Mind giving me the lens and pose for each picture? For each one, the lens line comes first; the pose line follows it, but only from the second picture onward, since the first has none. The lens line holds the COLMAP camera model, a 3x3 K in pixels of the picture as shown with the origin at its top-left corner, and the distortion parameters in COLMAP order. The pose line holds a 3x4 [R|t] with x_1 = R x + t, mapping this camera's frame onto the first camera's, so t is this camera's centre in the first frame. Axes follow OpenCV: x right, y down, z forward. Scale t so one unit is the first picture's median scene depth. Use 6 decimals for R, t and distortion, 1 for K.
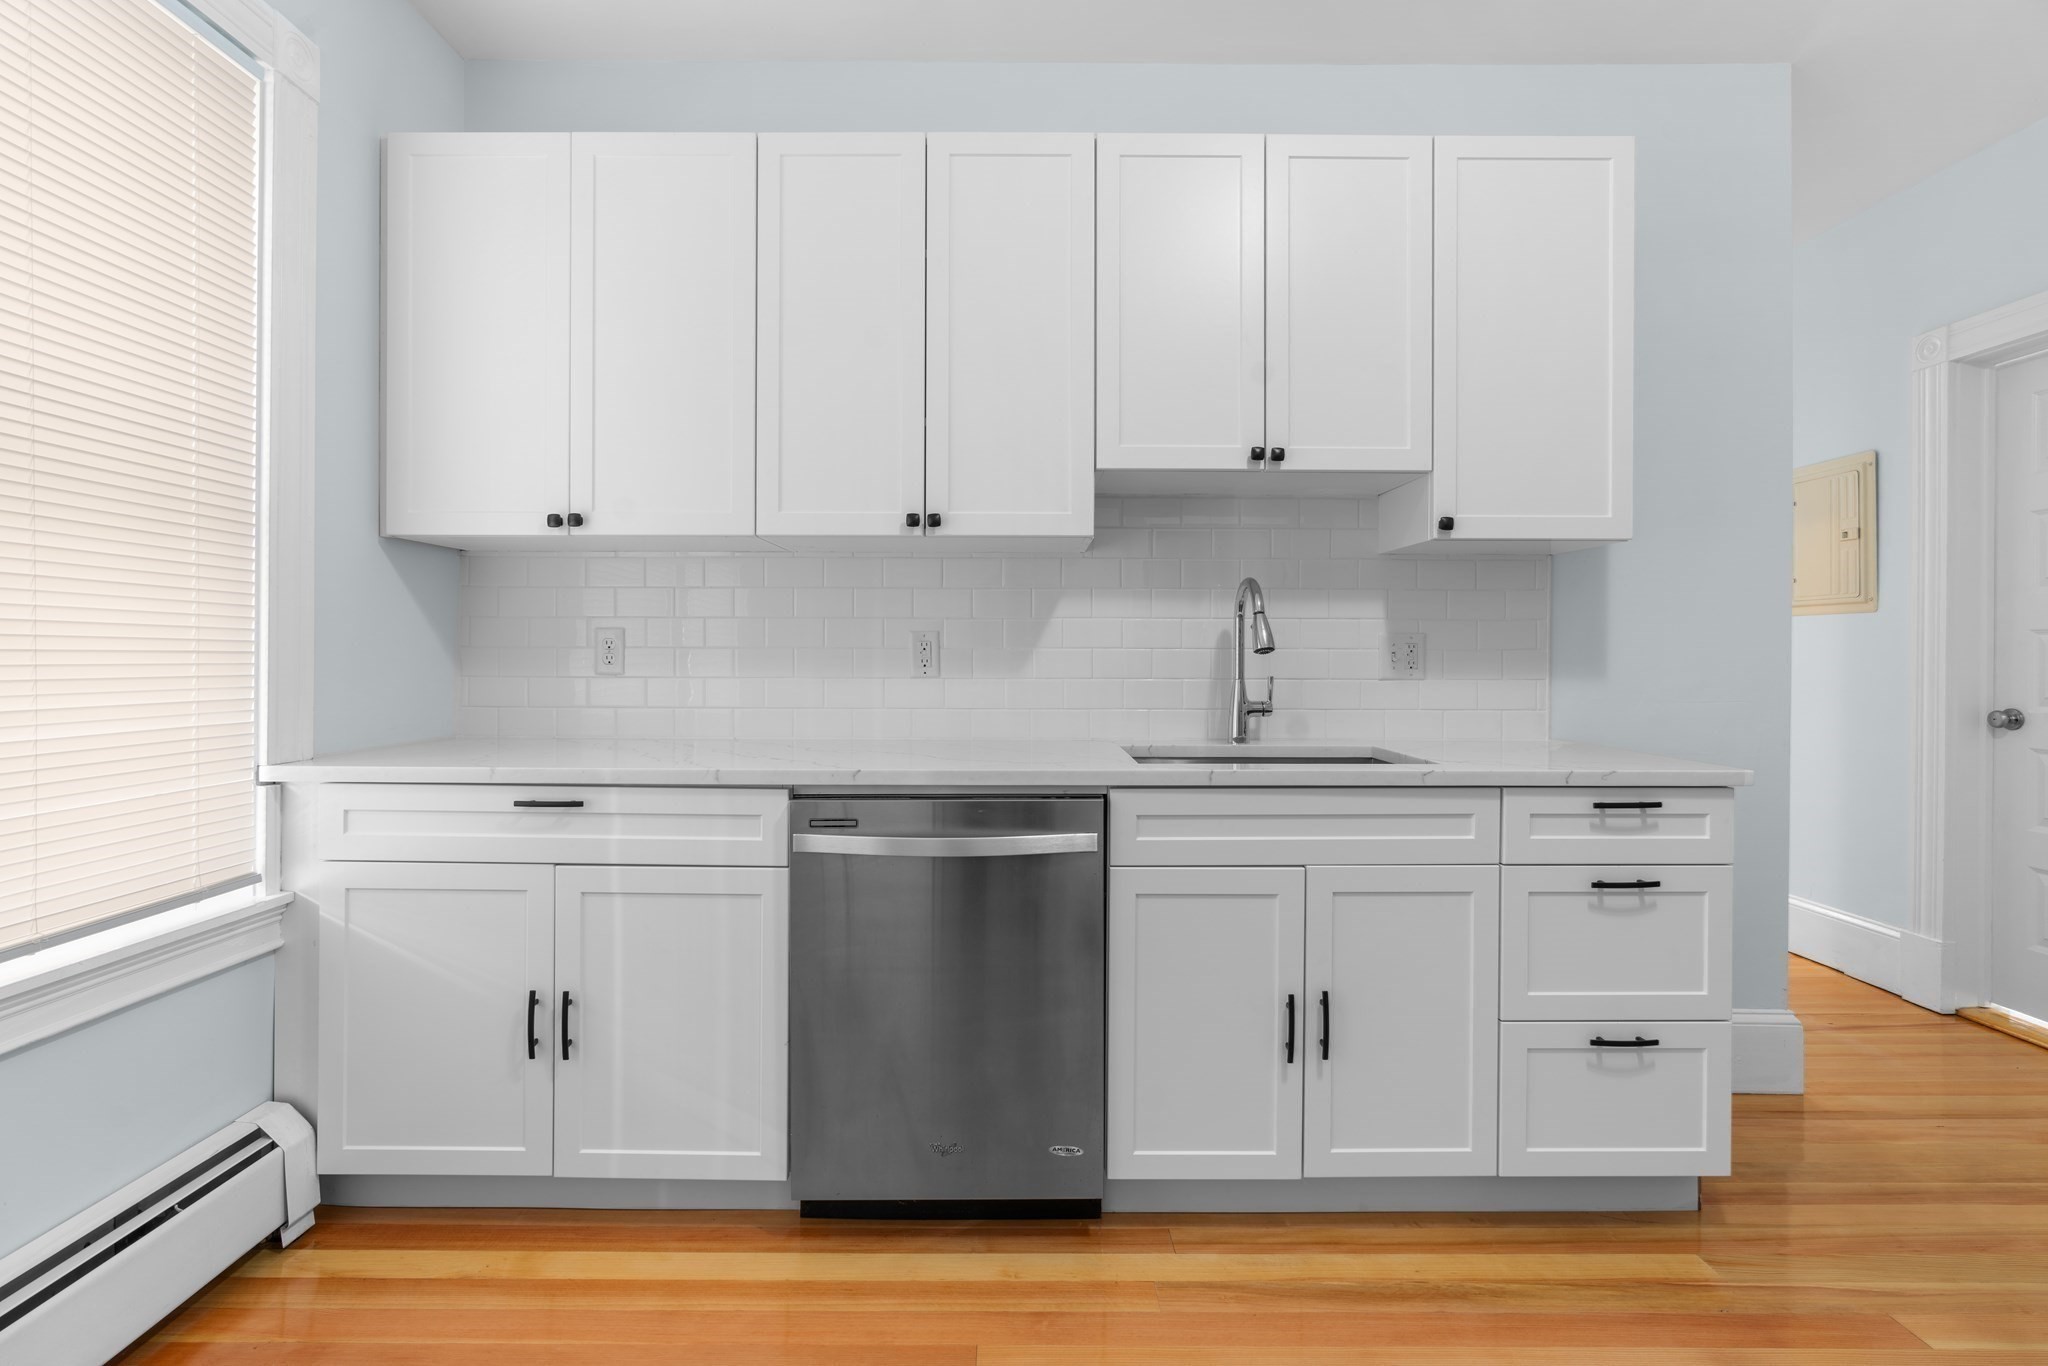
lens RADIAL K [[927.3, 0, 1019.5], [0, 927.3, 669.6], [0, 0, 1]] dist [-0.013901, -0.000246]
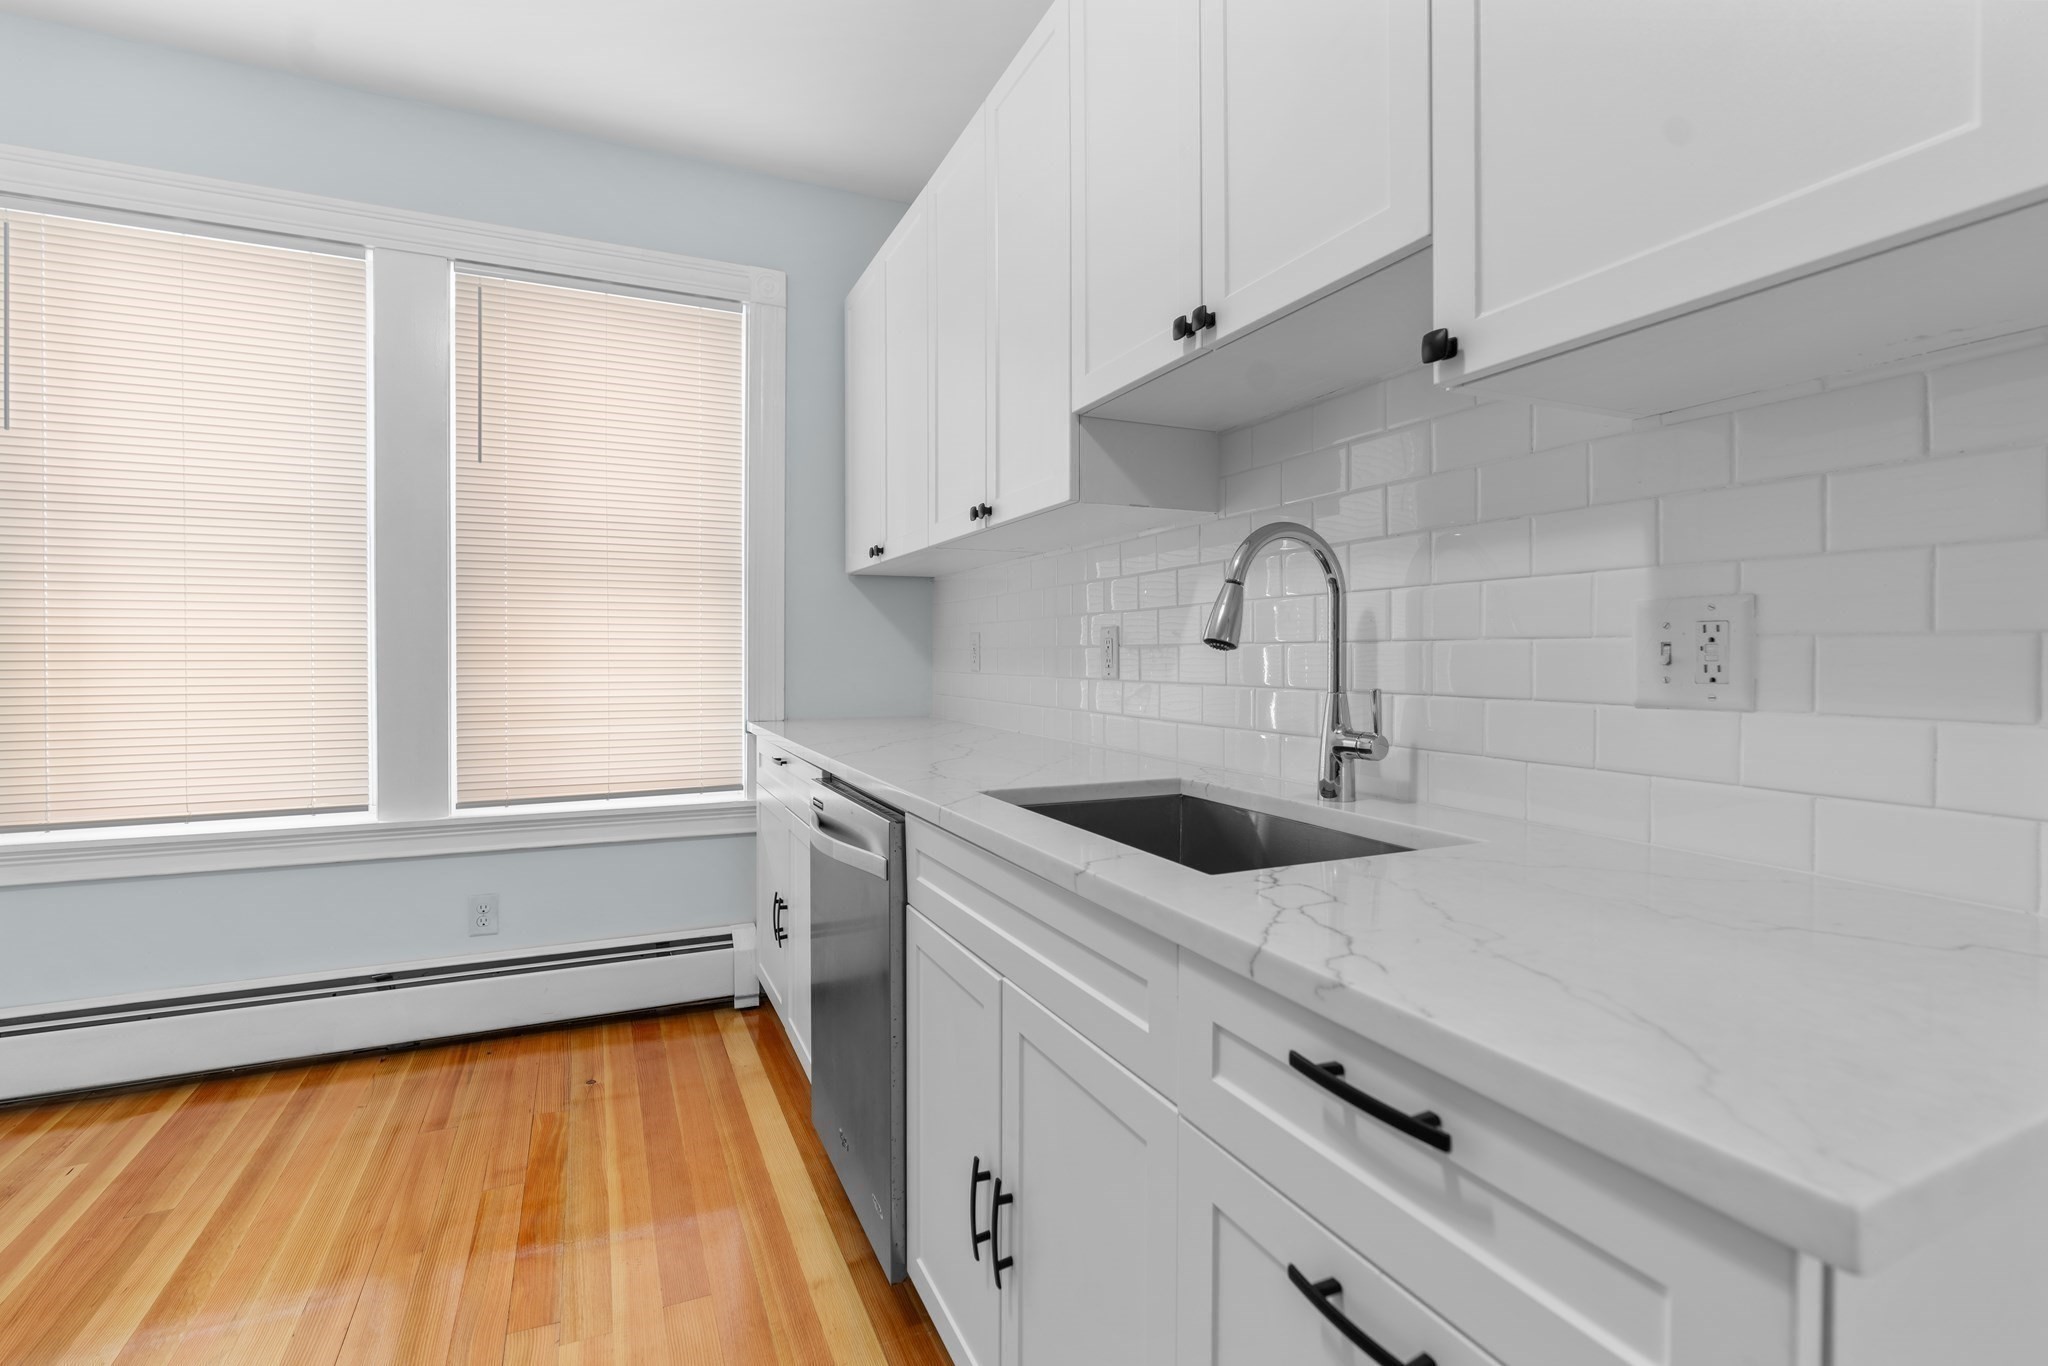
lens RADIAL K [[927.3, 0, 1019.5], [0, 927.3, 669.6], [0, 0, 1]] dist [-0.013901, -0.000246]
pose [[0.415099, 0.014257, -0.909665, 0.896761], [-0.008189, 0.999895, 0.011935, -0.012010], [0.909740, 0.002495, 0.415172, 0.736253]]
